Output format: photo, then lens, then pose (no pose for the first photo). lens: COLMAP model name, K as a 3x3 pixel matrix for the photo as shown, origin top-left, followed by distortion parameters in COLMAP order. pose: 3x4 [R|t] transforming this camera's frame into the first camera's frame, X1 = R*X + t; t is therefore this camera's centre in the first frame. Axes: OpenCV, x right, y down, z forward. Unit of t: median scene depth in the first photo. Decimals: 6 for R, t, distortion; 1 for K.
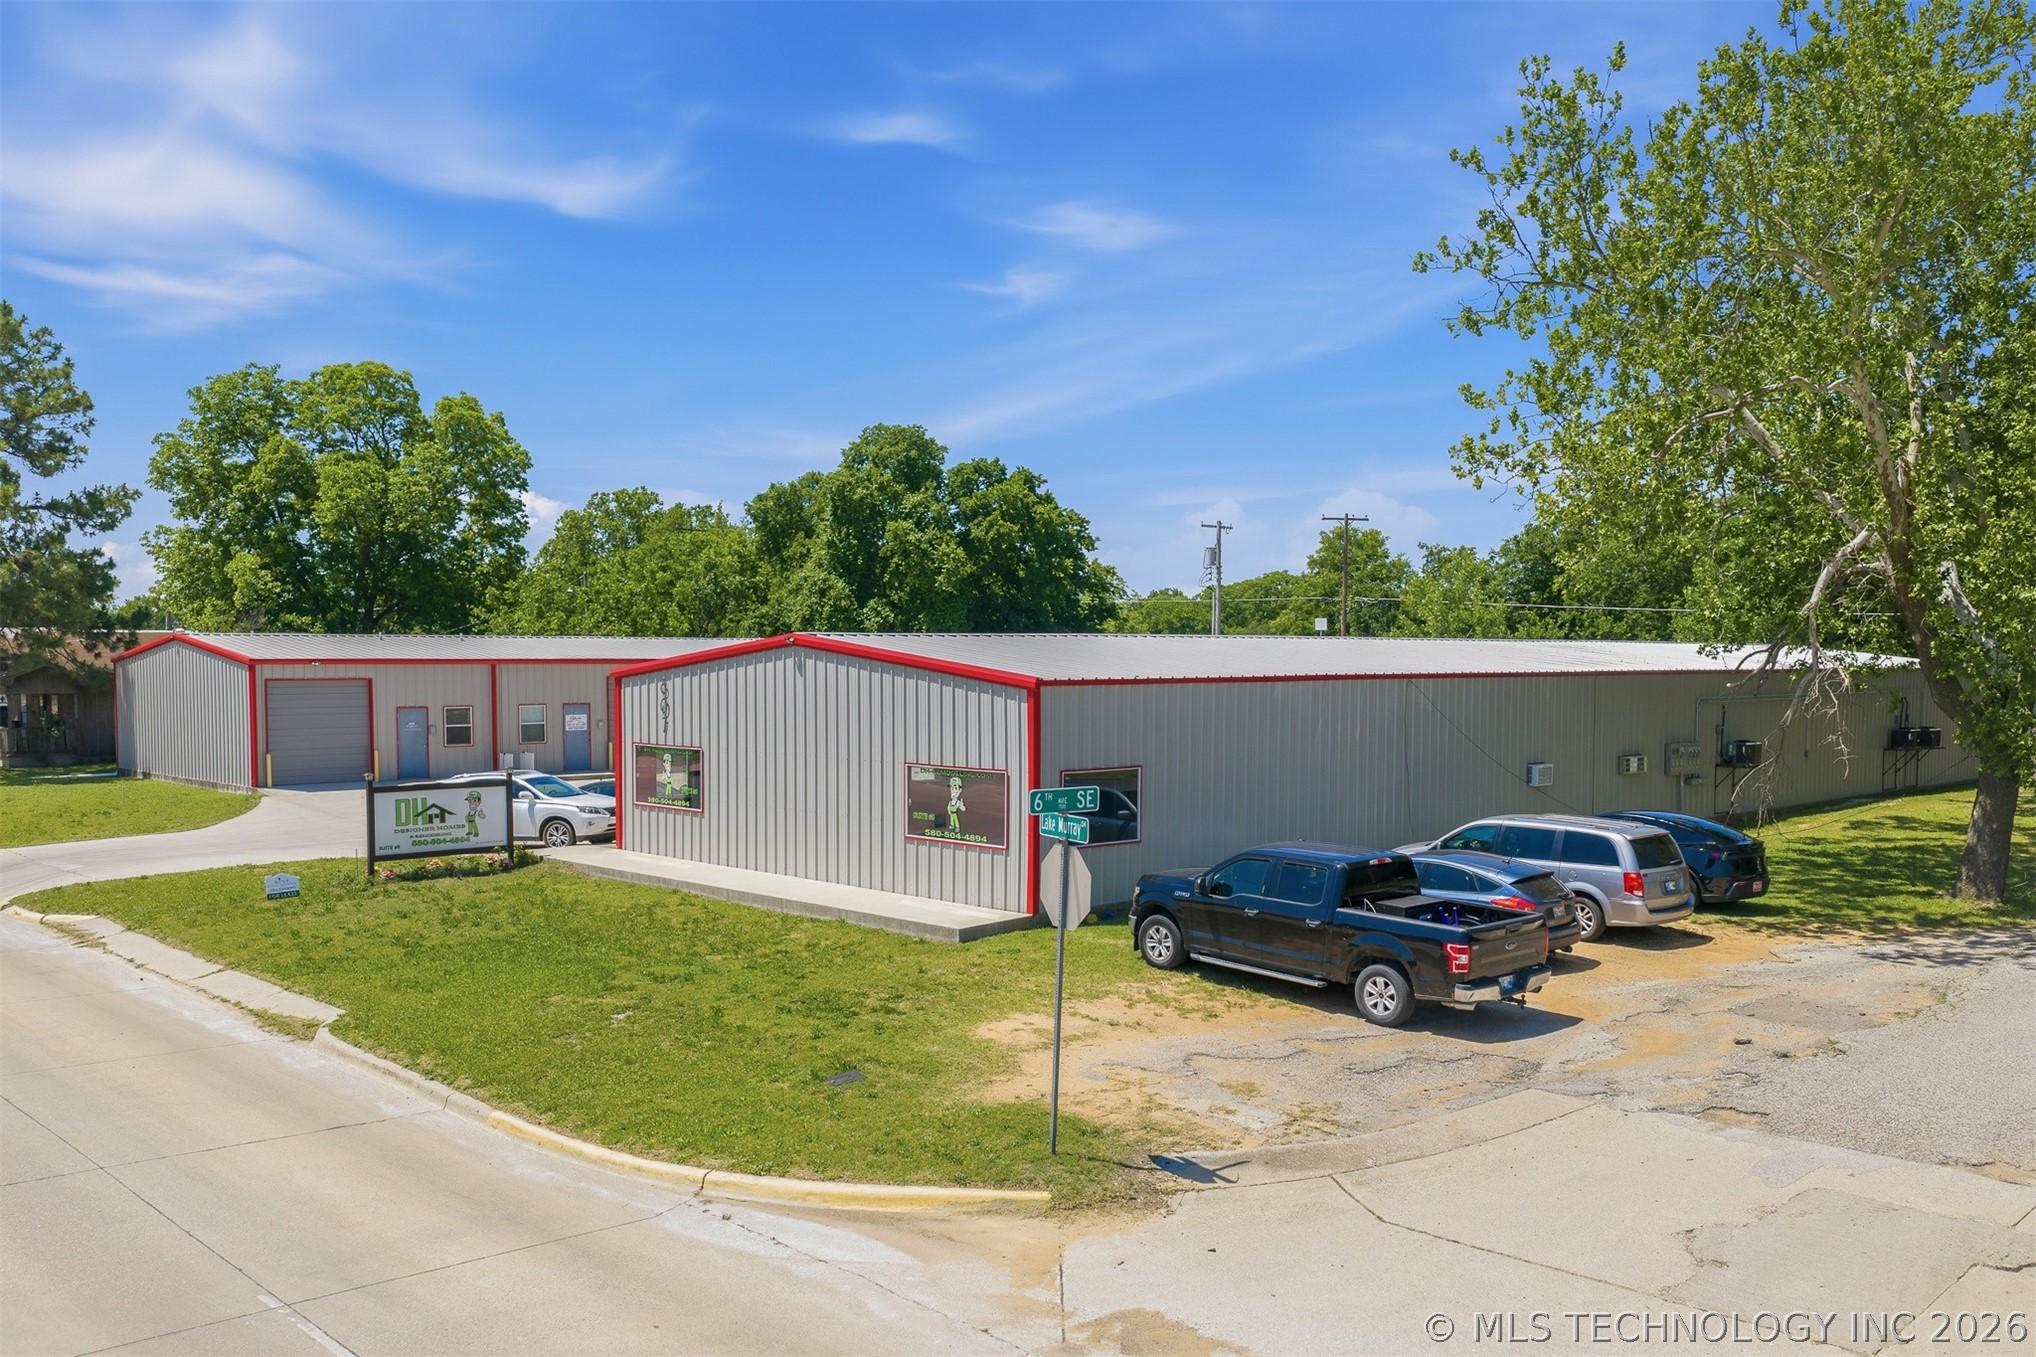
lens RADIAL K [[1676.4, 0, 1018.0], [0, 1676.4, 678.5], [0, 0, 1]] dist [0.005092, -0.005216]
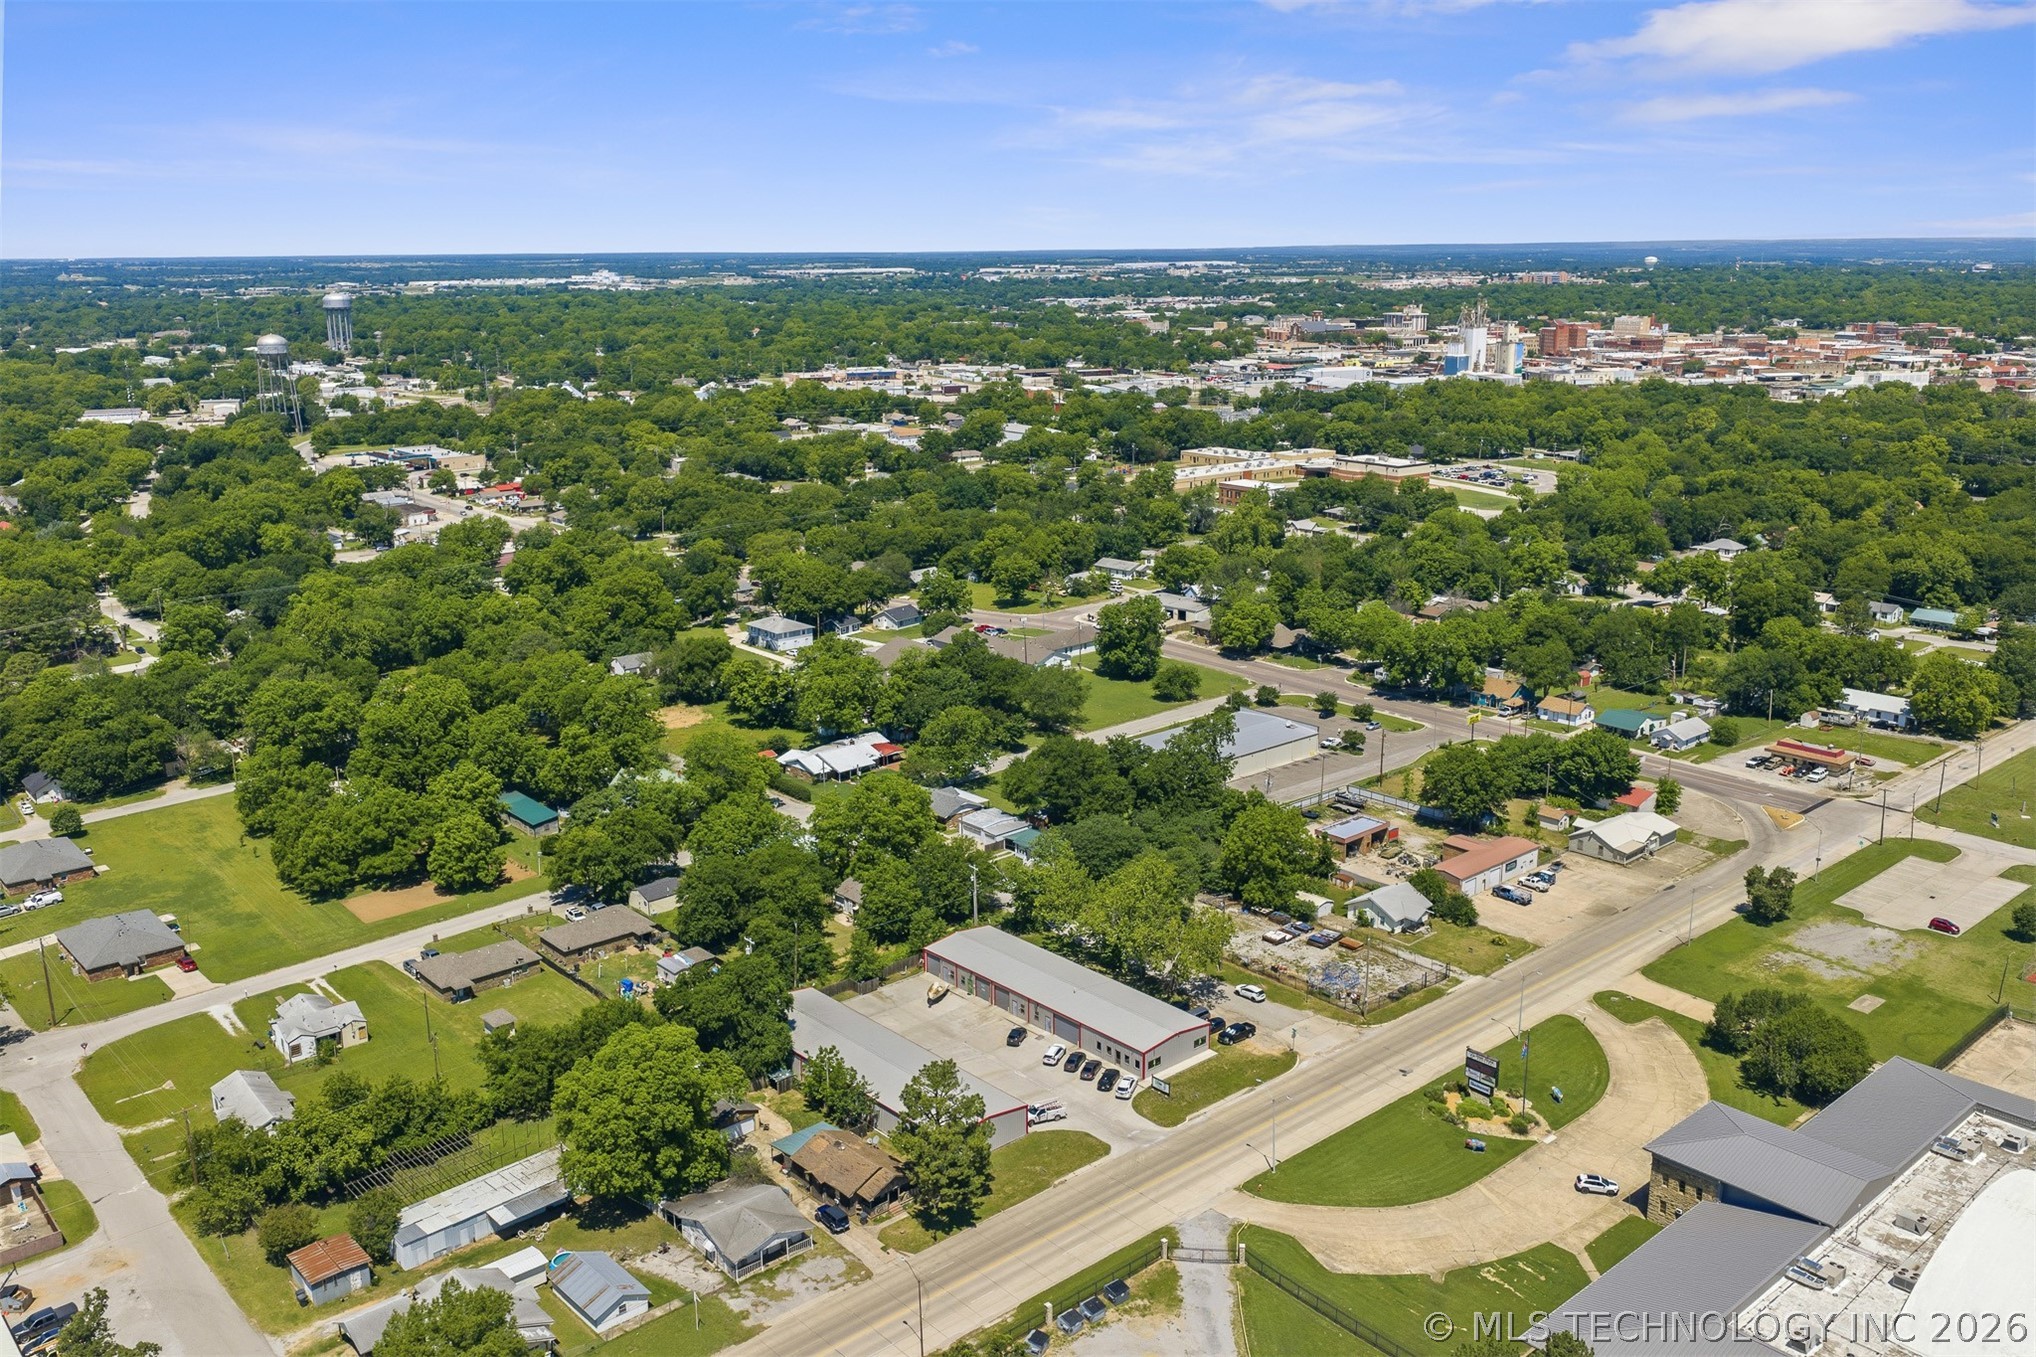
lens RADIAL K [[1676.4, 0, 1018.0], [0, 1676.4, 678.5], [0, 0, 1]] dist [0.005092, -0.005216]
pose [[0.044576, -0.254000, 0.966177, -6.084466], [0.017933, 0.967185, 0.253438, -3.008698], [-0.998845, 0.006029, 0.047668, 1.230888]]
